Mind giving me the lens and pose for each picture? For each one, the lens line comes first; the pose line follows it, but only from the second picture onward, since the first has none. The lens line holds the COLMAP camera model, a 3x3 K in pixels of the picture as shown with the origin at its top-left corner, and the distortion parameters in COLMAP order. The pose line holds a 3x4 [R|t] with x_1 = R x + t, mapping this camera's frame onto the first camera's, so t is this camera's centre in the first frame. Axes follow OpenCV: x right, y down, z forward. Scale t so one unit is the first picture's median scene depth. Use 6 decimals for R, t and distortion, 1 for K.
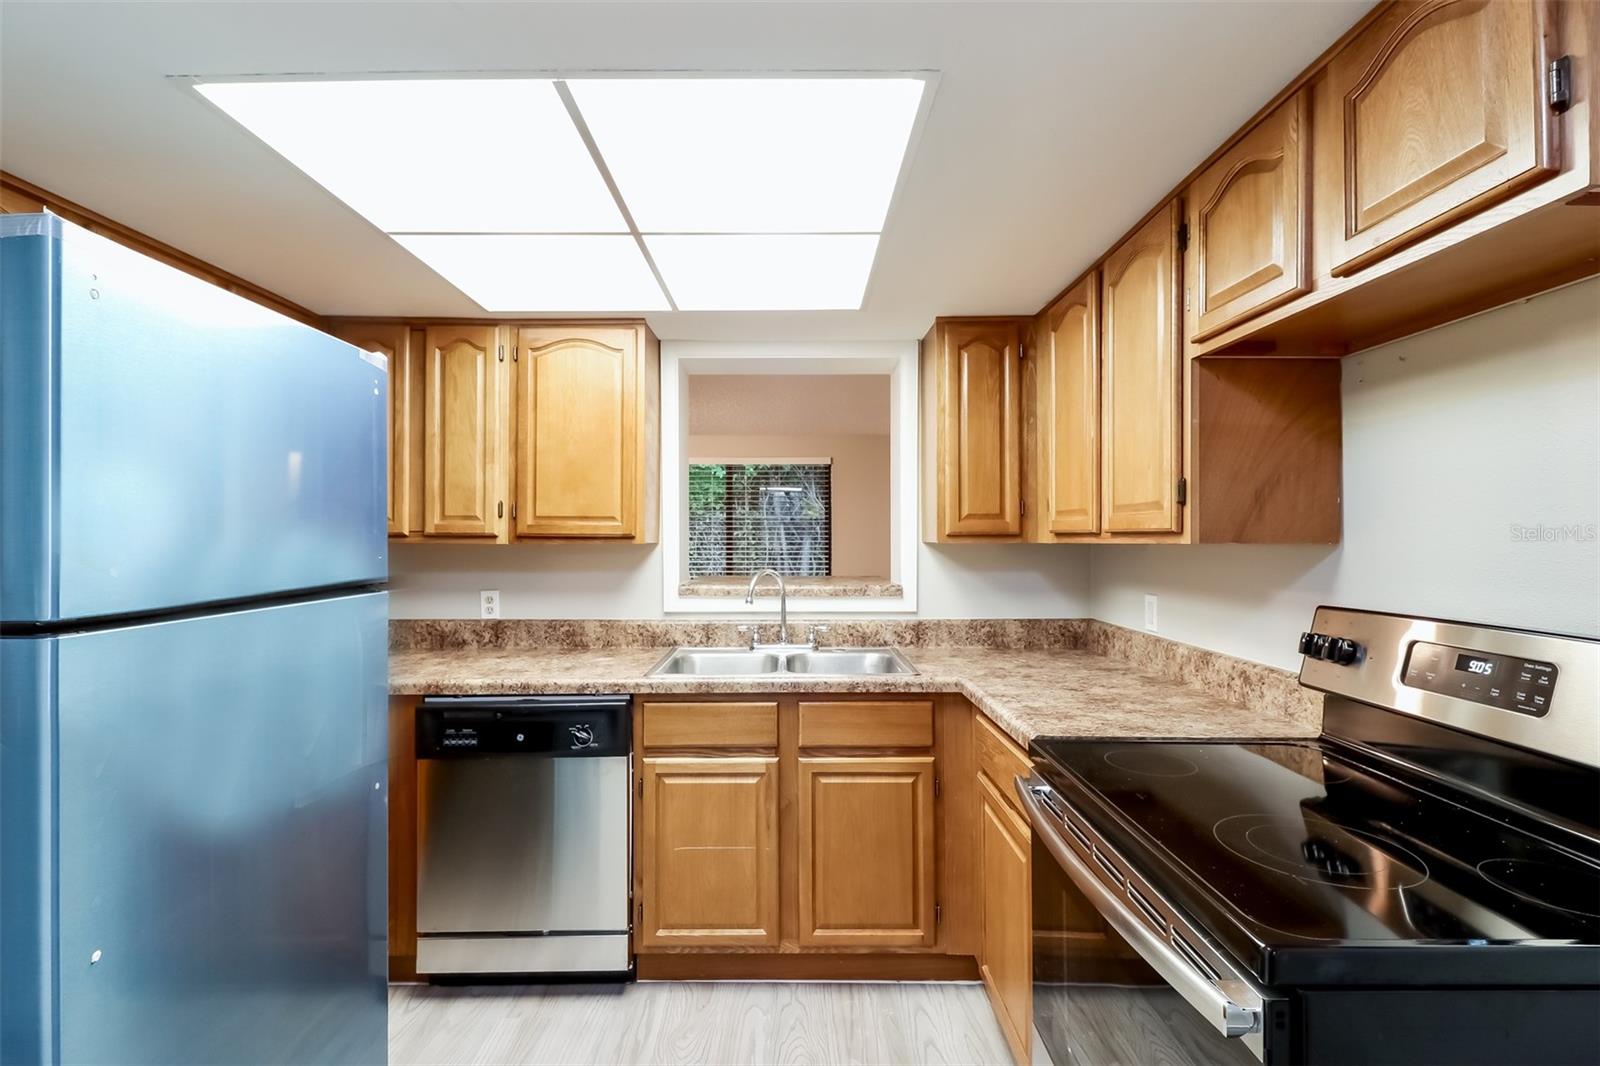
lens RADIAL K [[736.4, 0, 797.4], [0, 736.4, 534.4], [0, 0, 1]] dist [-0.002331, -0.000465]
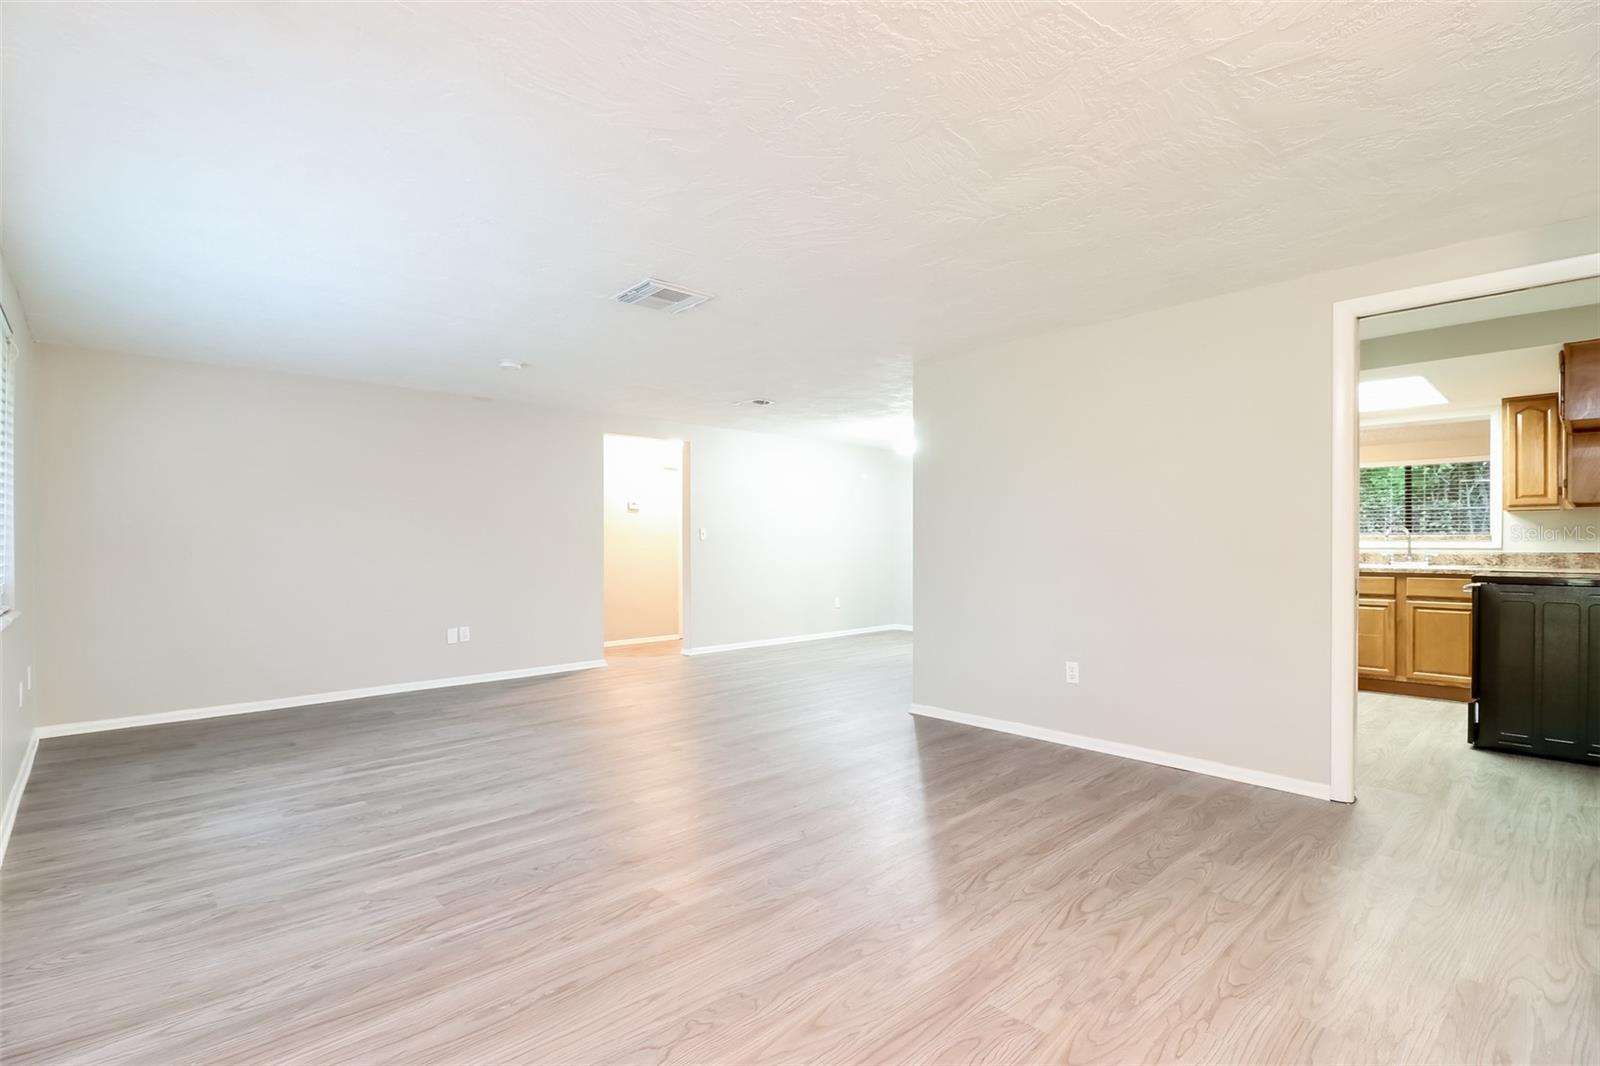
lens RADIAL K [[736.4, 0, 800.3], [0, 736.4, 542.0], [0, 0, 1]] dist [-0.002331, -0.000465]
pose [[0.687035, -0.000862, -0.726624, 0.333258], [0.005248, 0.999979, 0.003776, 0.081131], [0.726606, -0.006408, 0.687025, -1.793061]]
